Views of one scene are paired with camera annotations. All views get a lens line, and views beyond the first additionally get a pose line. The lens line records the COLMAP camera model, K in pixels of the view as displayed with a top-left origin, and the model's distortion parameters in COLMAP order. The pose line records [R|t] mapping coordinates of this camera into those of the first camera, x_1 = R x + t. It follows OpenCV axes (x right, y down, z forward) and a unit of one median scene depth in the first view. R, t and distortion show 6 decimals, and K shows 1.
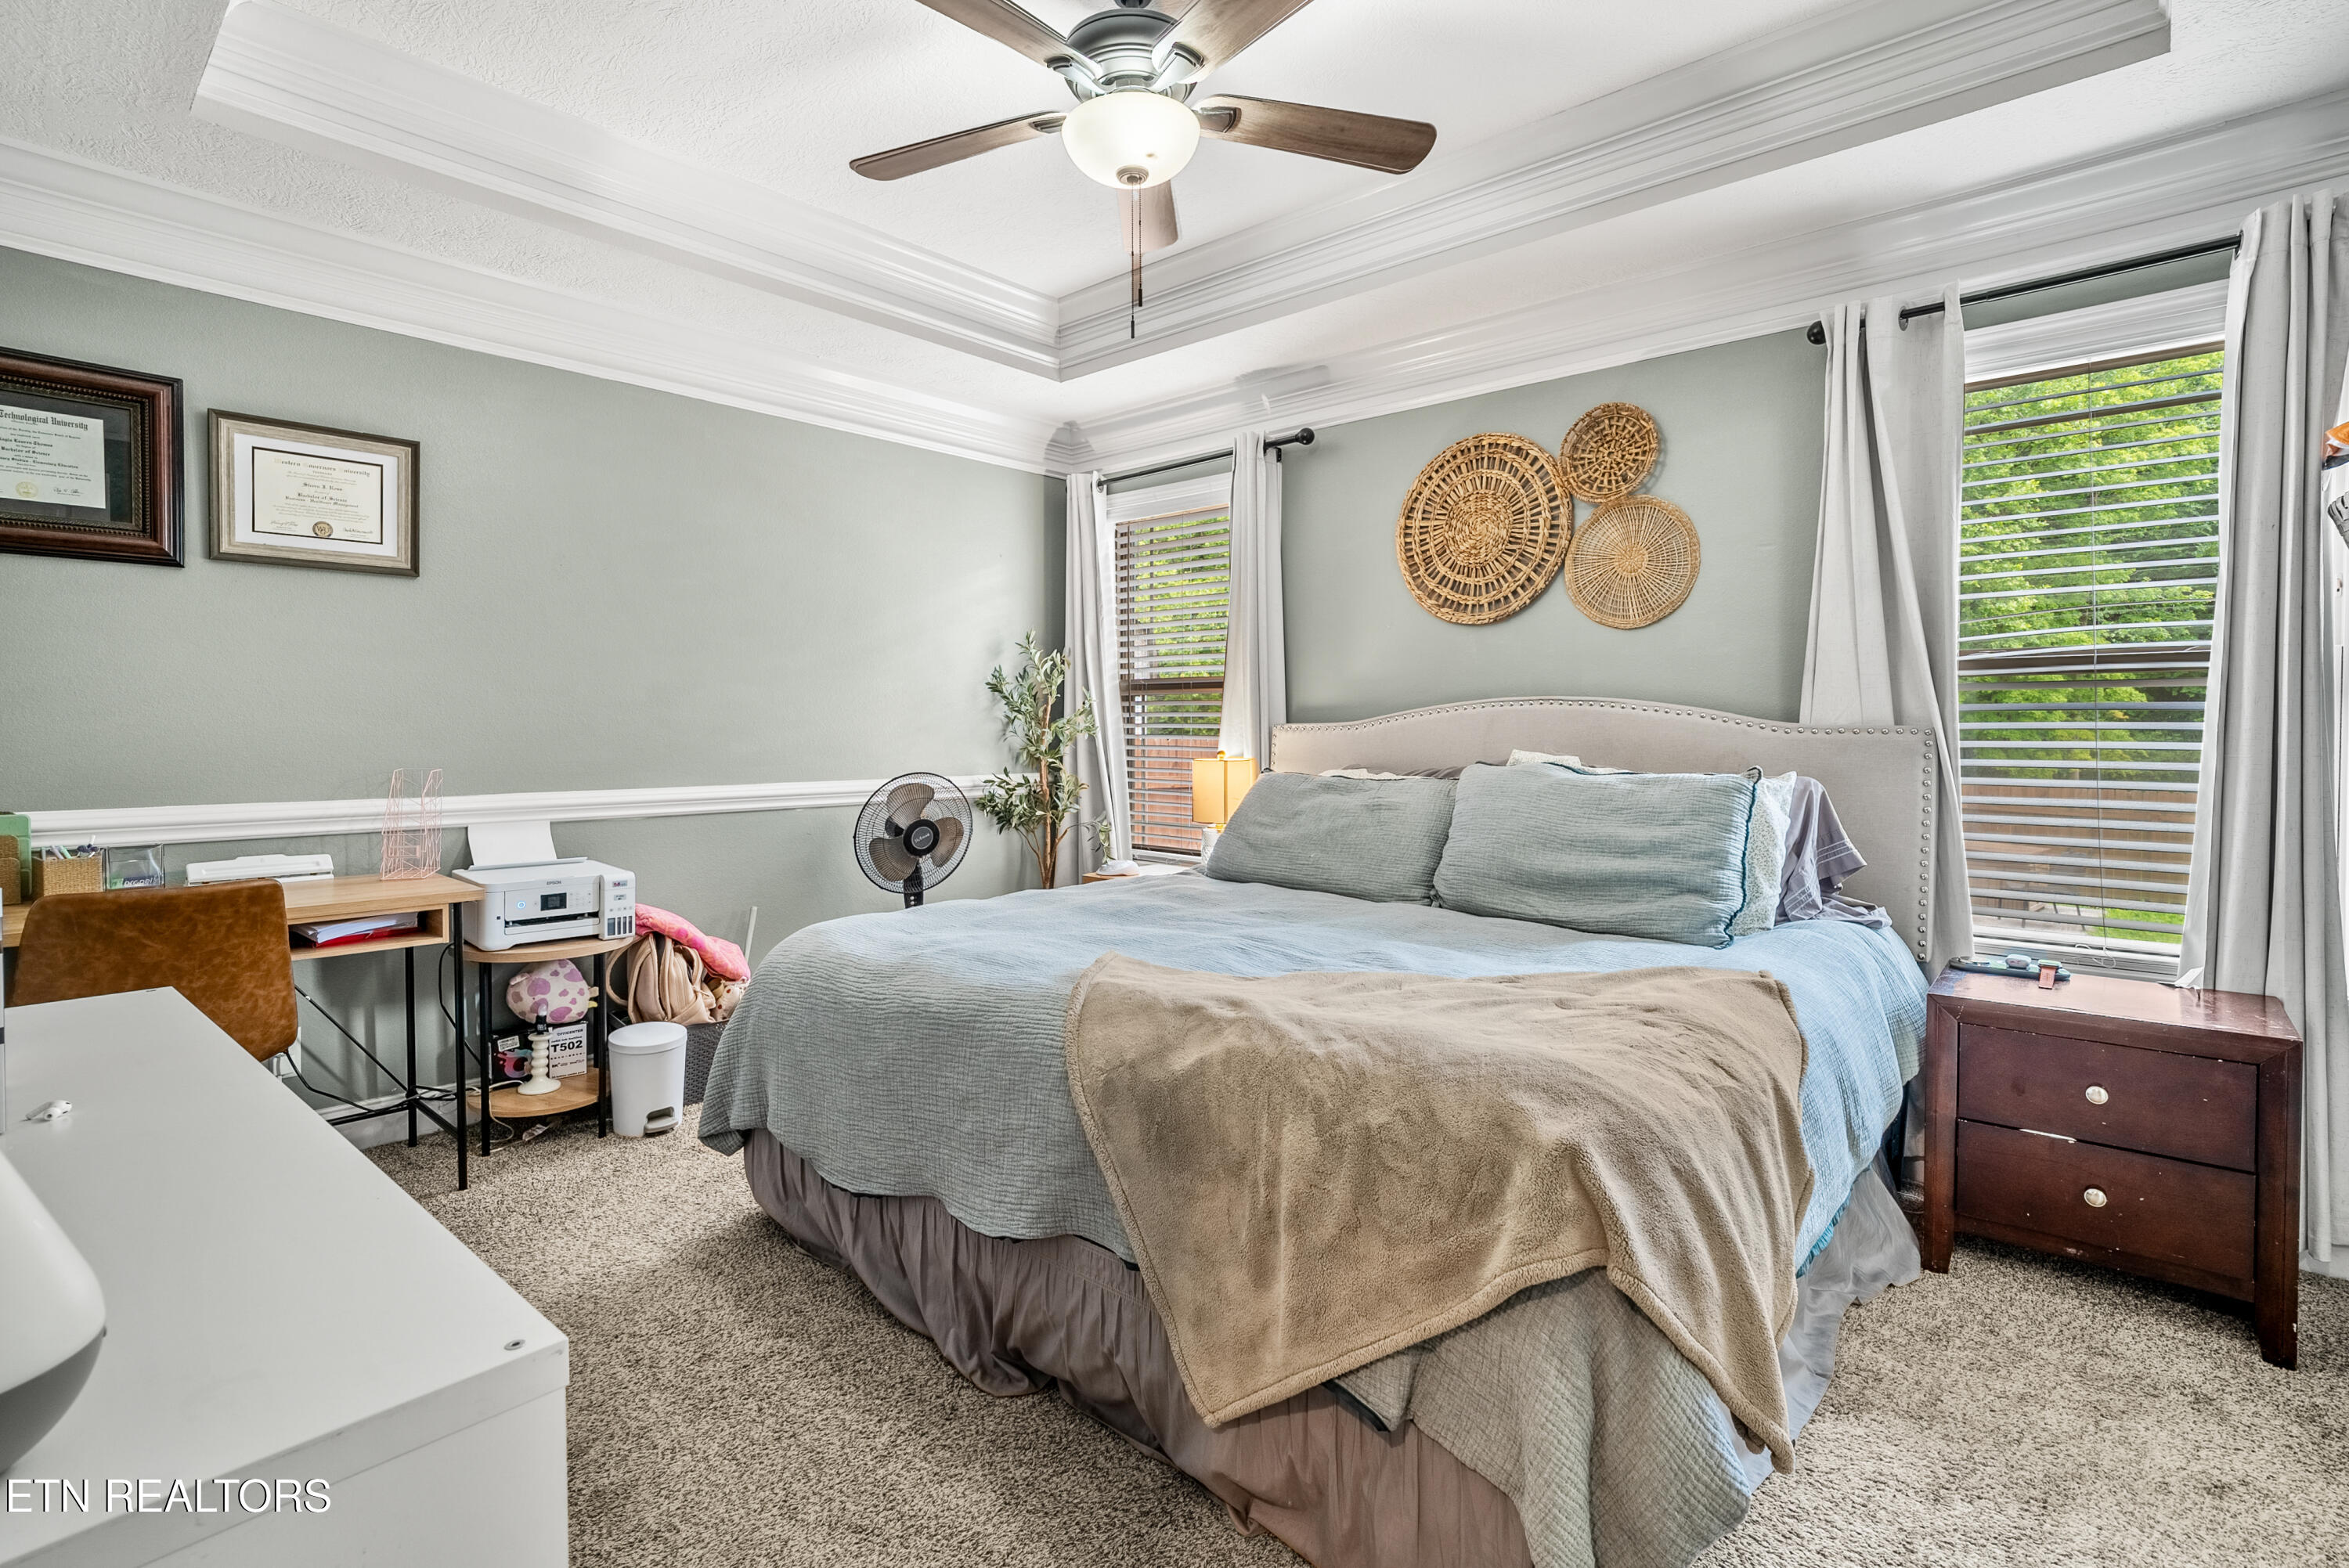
lens RADIAL K [[1151.2, 0, 1172.3], [0, 1151.2, 772.7], [0, 0, 1]] dist [-0.000406, -0.000506]
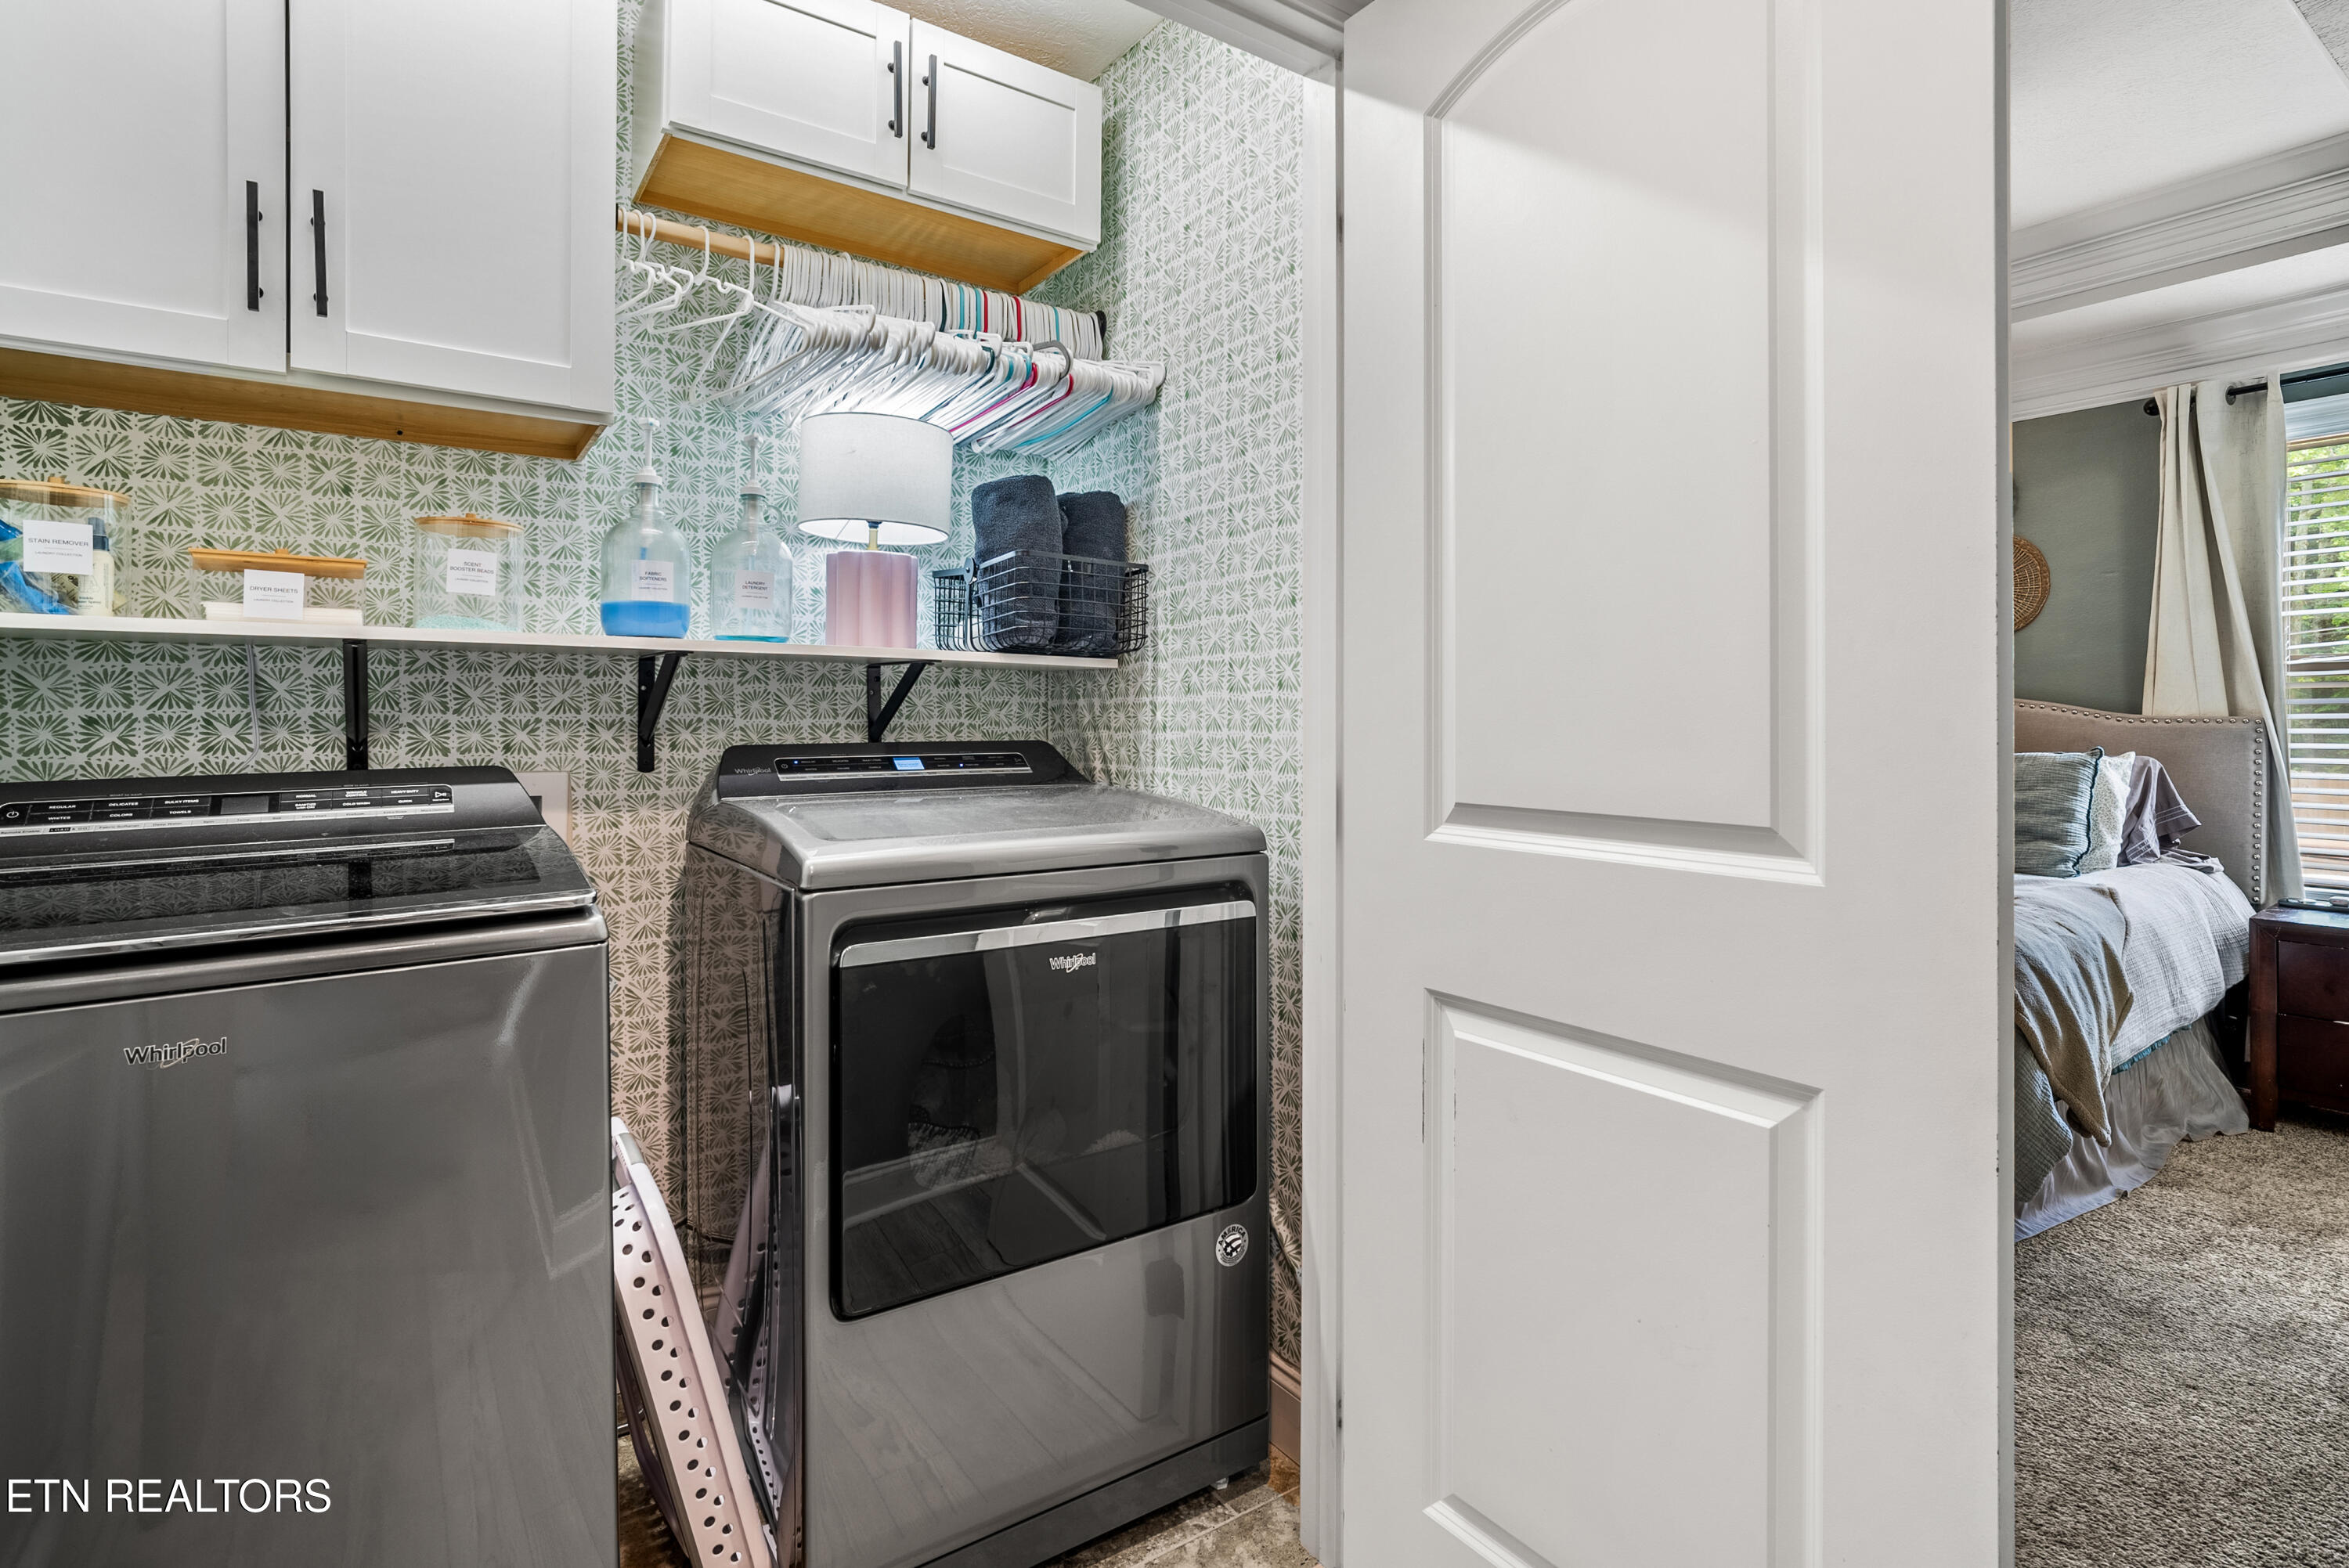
lens RADIAL K [[1123.4, 0, 1173.0], [0, 1123.4, 730.1], [0, 0, 1]] dist [-0.019754, 0.008232]
pose [[0.970294, -0.001179, -0.241927, -0.220679], [-0.006303, 0.999526, -0.030150, 0.019554], [0.241848, 0.030779, 0.969826, -0.507338]]
